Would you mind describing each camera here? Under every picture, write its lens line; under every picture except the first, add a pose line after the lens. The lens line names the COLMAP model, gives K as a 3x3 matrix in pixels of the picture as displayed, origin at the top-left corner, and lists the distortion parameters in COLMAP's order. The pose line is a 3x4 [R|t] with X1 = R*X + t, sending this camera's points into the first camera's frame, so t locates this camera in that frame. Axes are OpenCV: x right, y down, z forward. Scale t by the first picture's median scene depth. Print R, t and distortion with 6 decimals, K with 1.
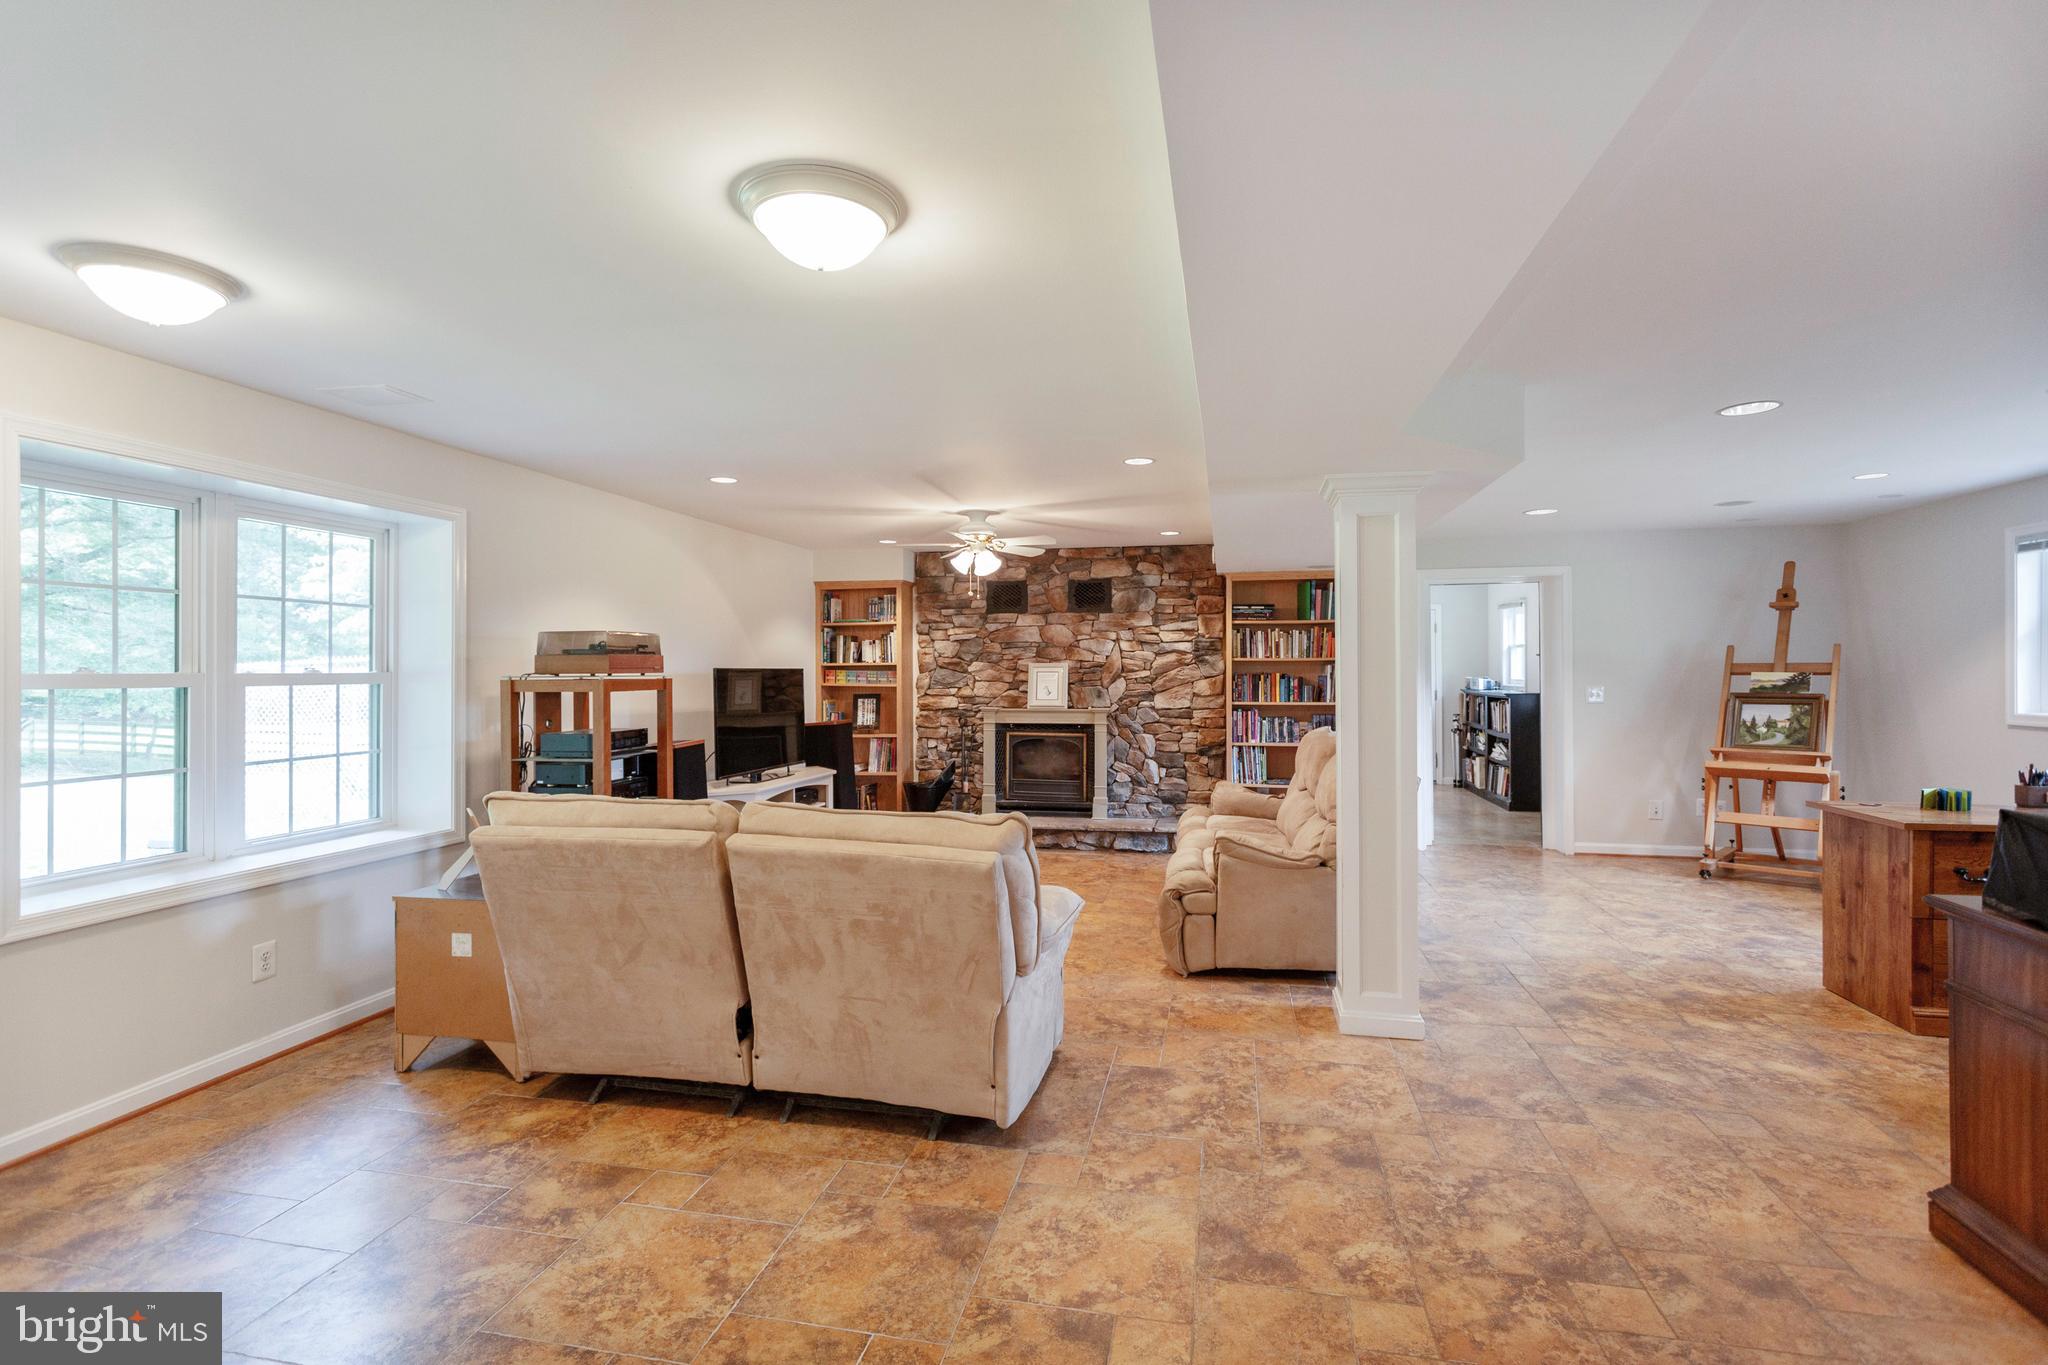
lens RADIAL K [[982.7, 0, 1022.8], [0, 982.7, 674.8], [0, 0, 1]] dist [0.000441, 0.001230]
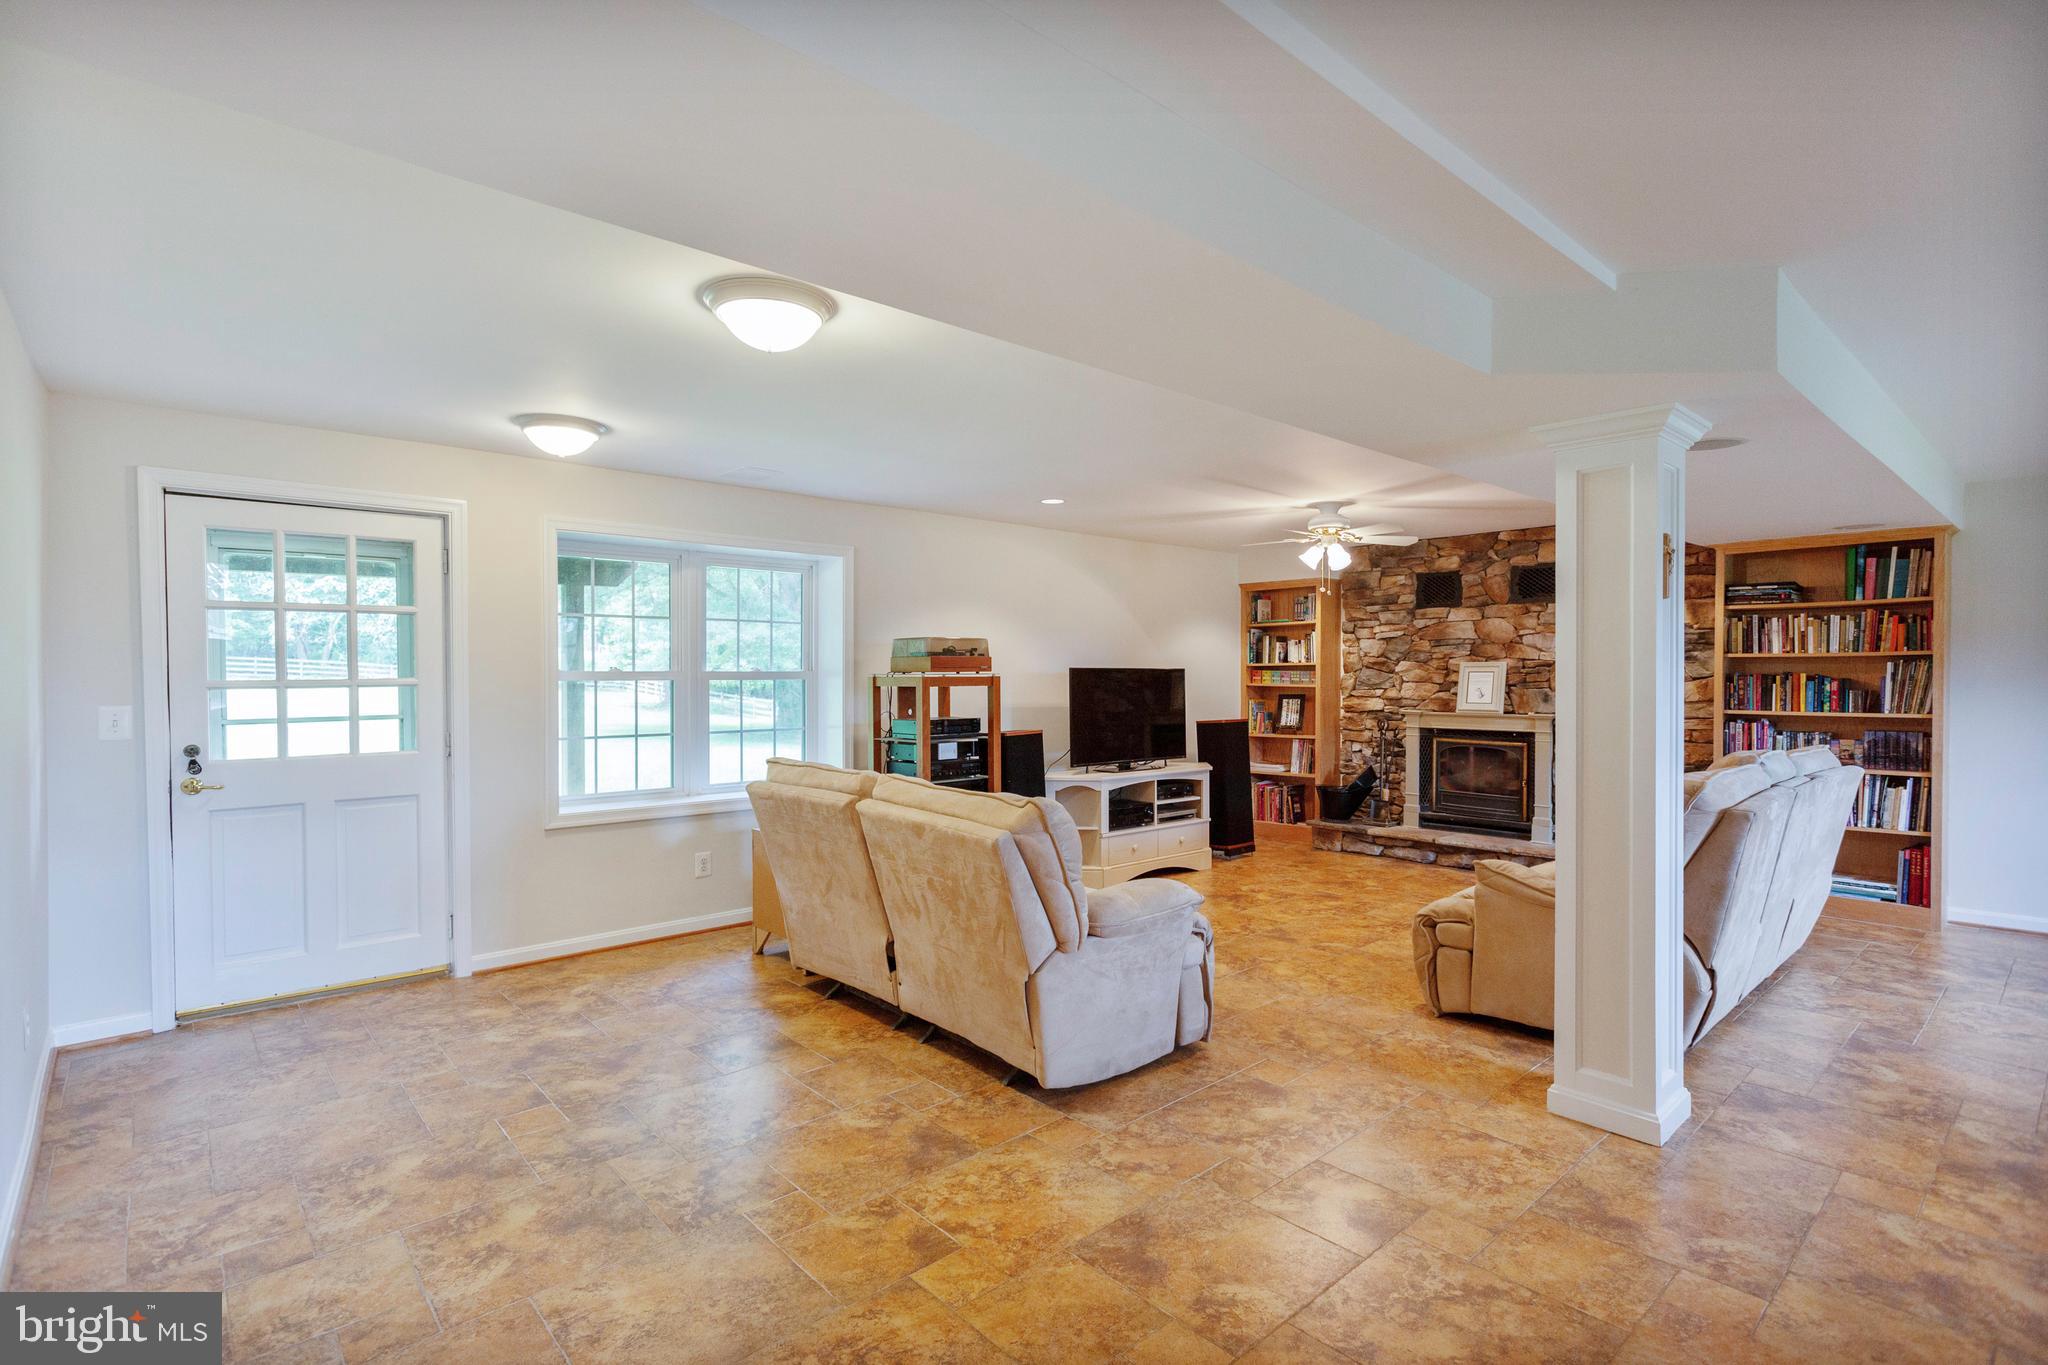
lens RADIAL K [[982.7, 0, 1022.8], [0, 982.7, 674.8], [0, 0, 1]] dist [0.000441, 0.001230]
pose [[0.803933, 0.000990, -0.594719, 0.271333], [-0.002524, 0.999995, -0.001747, 0.002816], [0.594714, 0.002905, 0.803932, 0.049152]]
